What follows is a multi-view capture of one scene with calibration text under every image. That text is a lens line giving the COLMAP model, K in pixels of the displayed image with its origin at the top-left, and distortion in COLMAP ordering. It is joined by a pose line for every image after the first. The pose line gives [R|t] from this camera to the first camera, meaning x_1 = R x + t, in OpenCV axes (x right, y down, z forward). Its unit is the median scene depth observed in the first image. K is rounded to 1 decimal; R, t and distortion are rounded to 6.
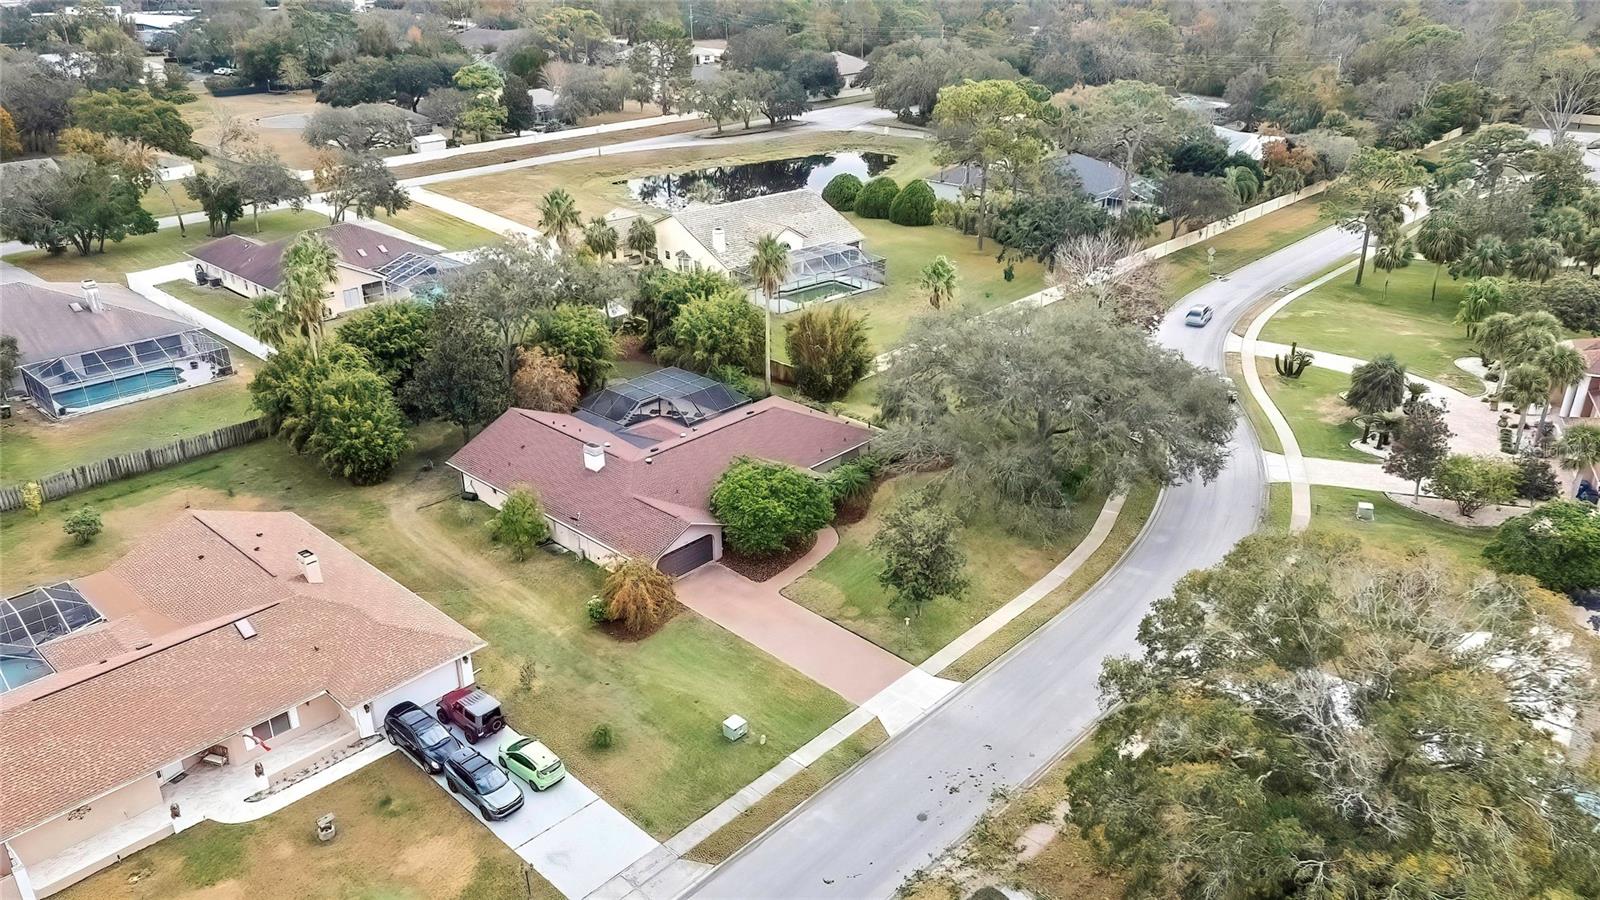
lens RADIAL K [[1152.9, 0, 800.0], [0, 1152.9, 450.0], [0, 0, 1]] dist [0.036849, 0.000653]
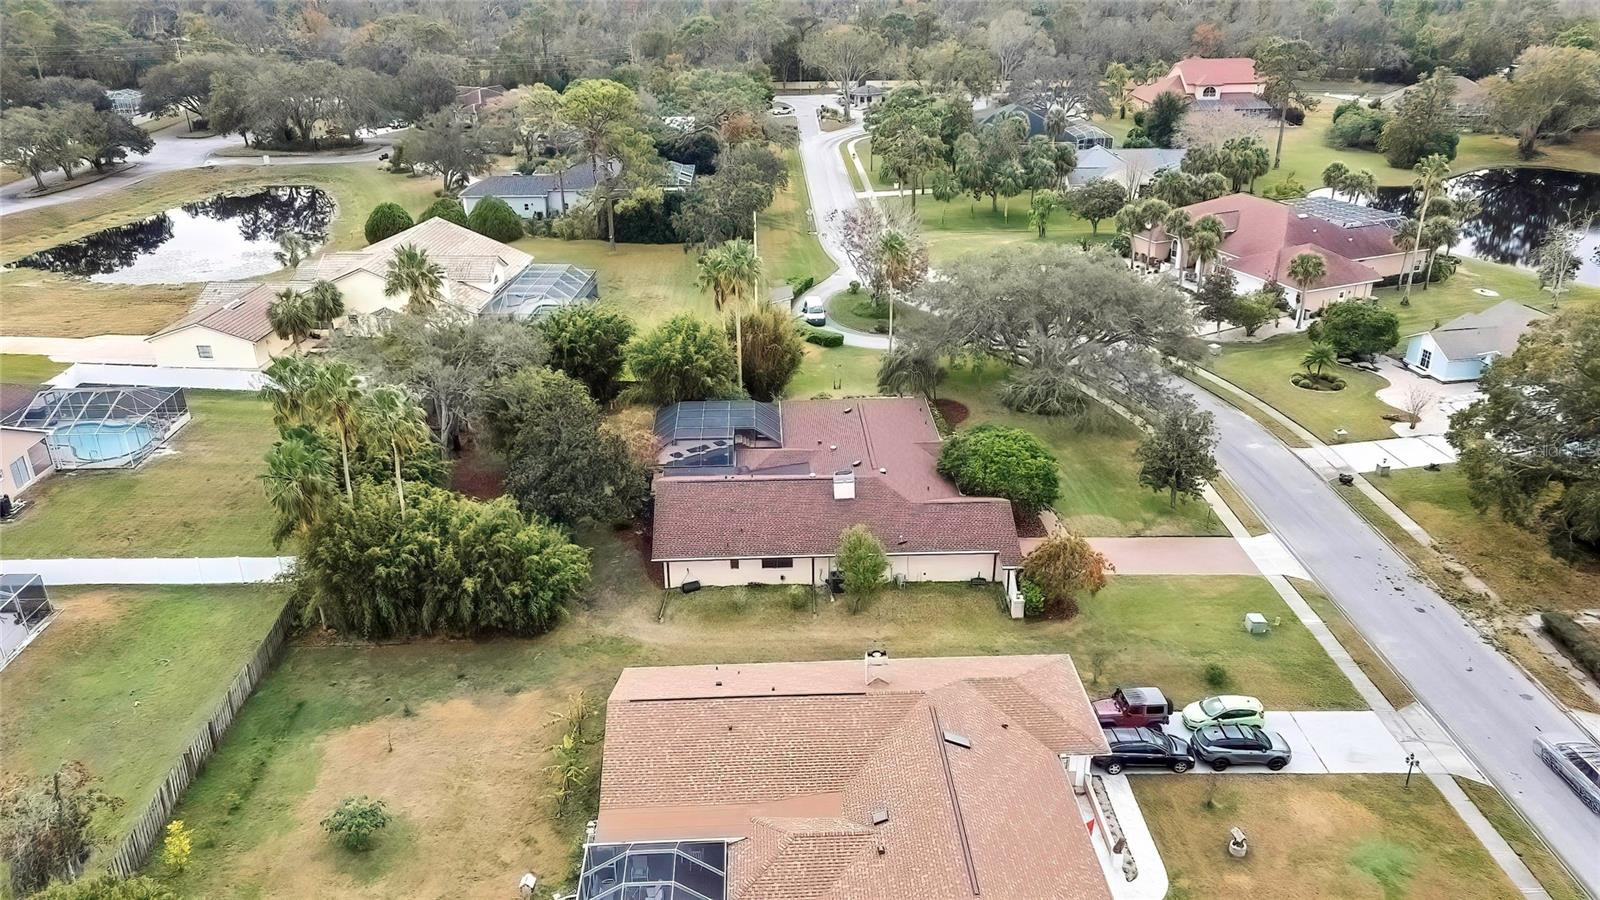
lens RADIAL K [[1152.9, 0, 800.0], [0, 1152.9, 450.0], [0, 0, 1]] dist [0.036849, 0.000653]
pose [[0.702670, -0.294471, 0.647721, -0.833162], [0.296207, 0.948768, 0.109998, -0.139996], [-0.646928, 0.114567, 0.753896, 0.328444]]
